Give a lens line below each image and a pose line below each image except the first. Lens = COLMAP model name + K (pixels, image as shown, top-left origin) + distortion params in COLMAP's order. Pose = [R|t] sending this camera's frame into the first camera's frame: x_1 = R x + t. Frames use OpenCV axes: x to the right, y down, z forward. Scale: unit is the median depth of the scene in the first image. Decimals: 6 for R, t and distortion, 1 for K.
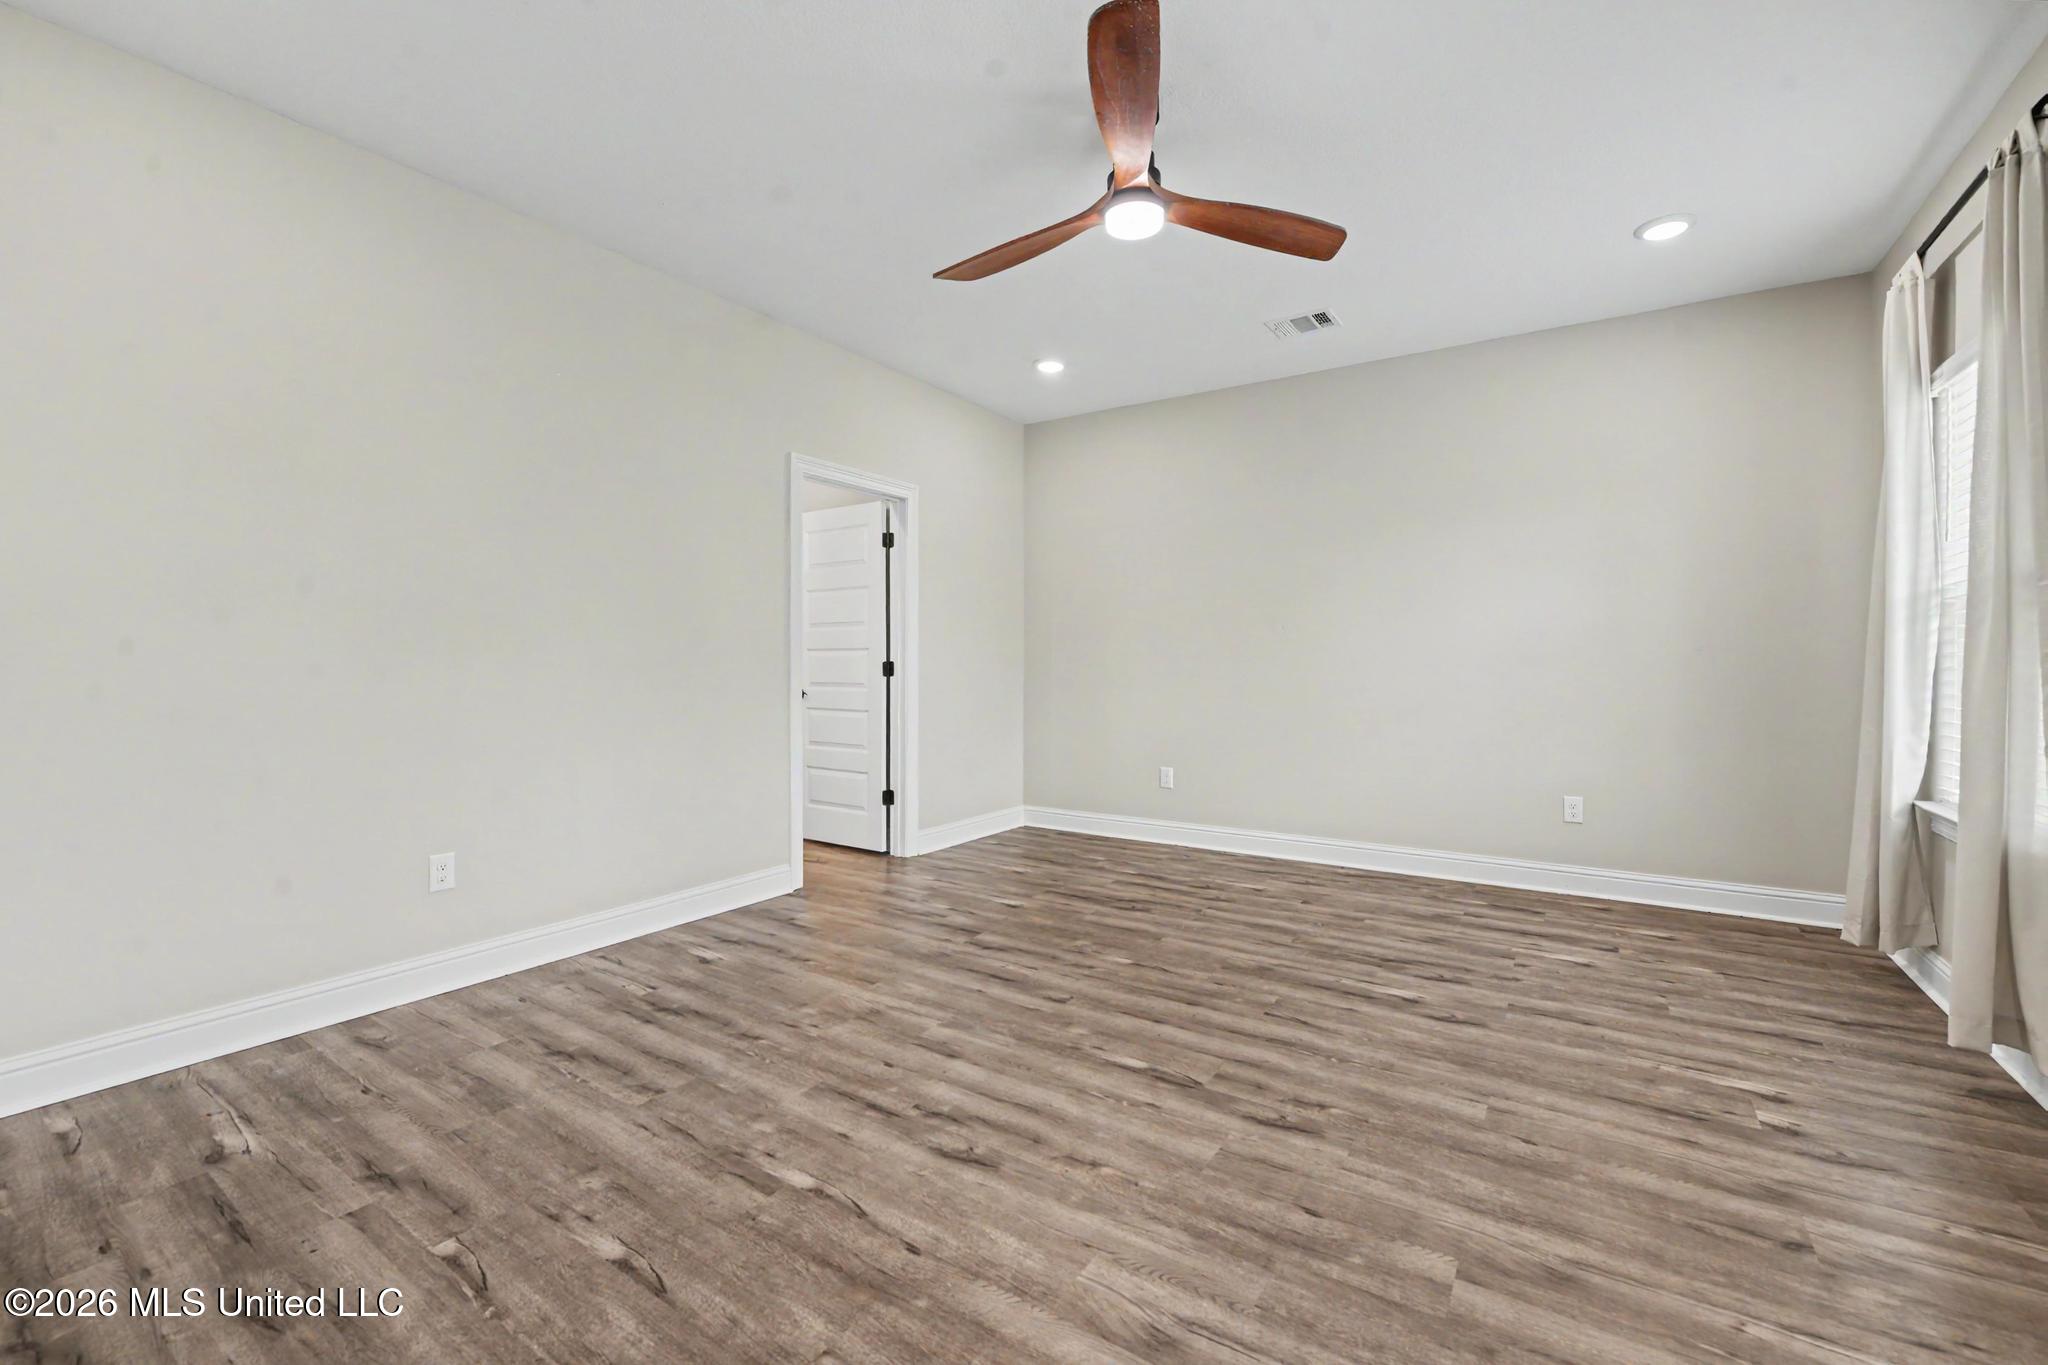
lens RADIAL K [[839.9, 0, 1025.5], [0, 839.9, 671.9], [0, 0, 1]] dist [-0.017667, -0.001049]
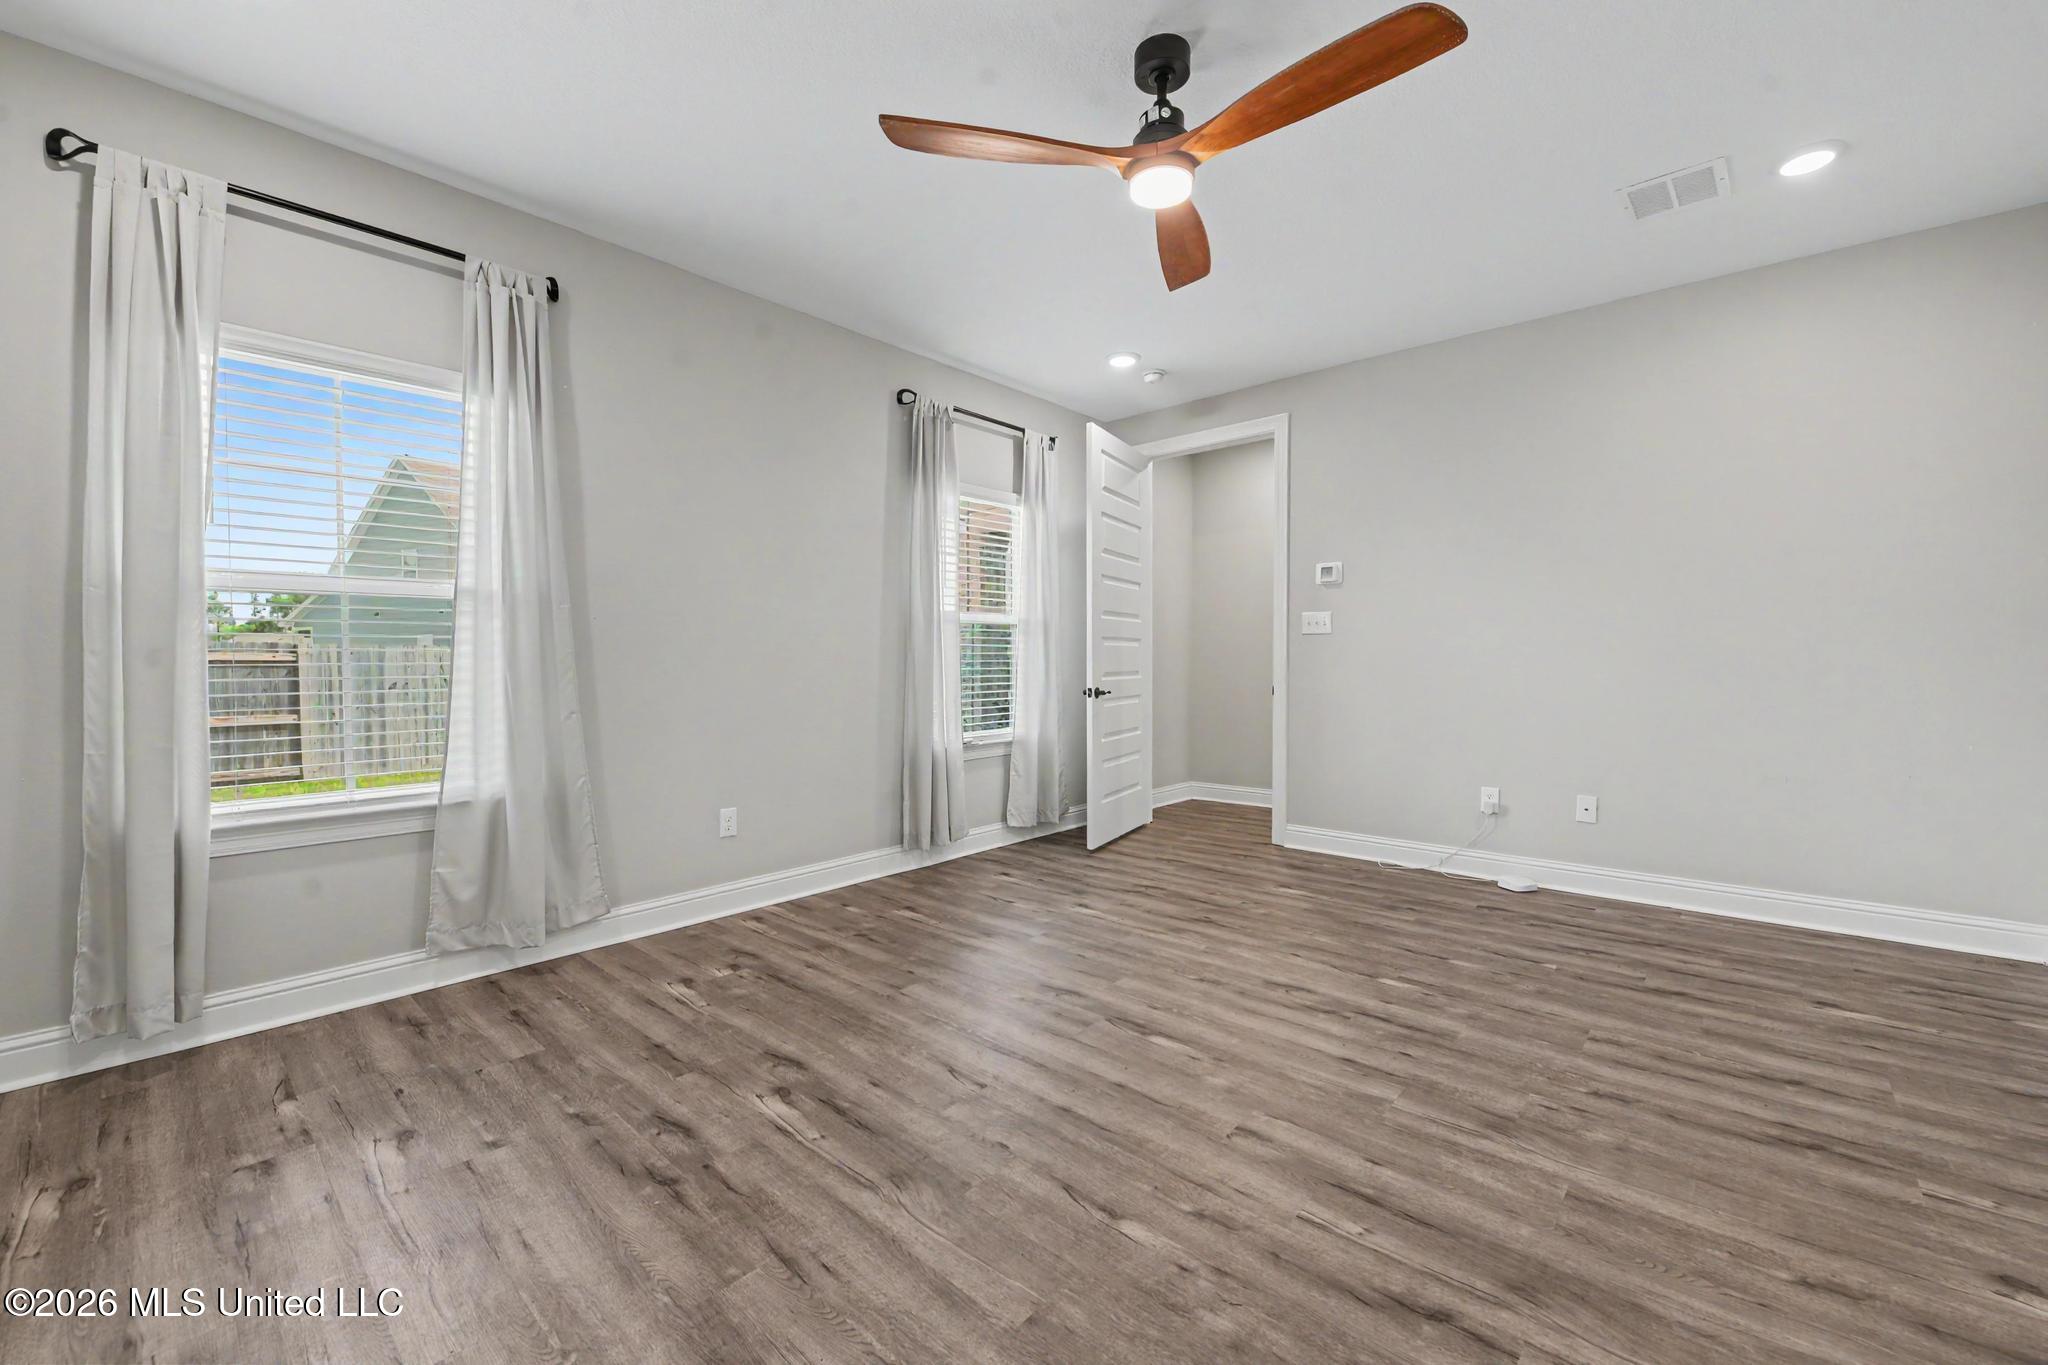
lens RADIAL K [[839.9, 0, 1027.3], [0, 839.9, 673.5], [0, 0, 1]] dist [-0.017667, -0.001049]
pose [[-0.991048, -0.000650, 0.133508, 0.152383], [0.003592, 0.999496, 0.031529, -0.023417], [-0.133461, 0.031726, -0.990546, 2.000568]]
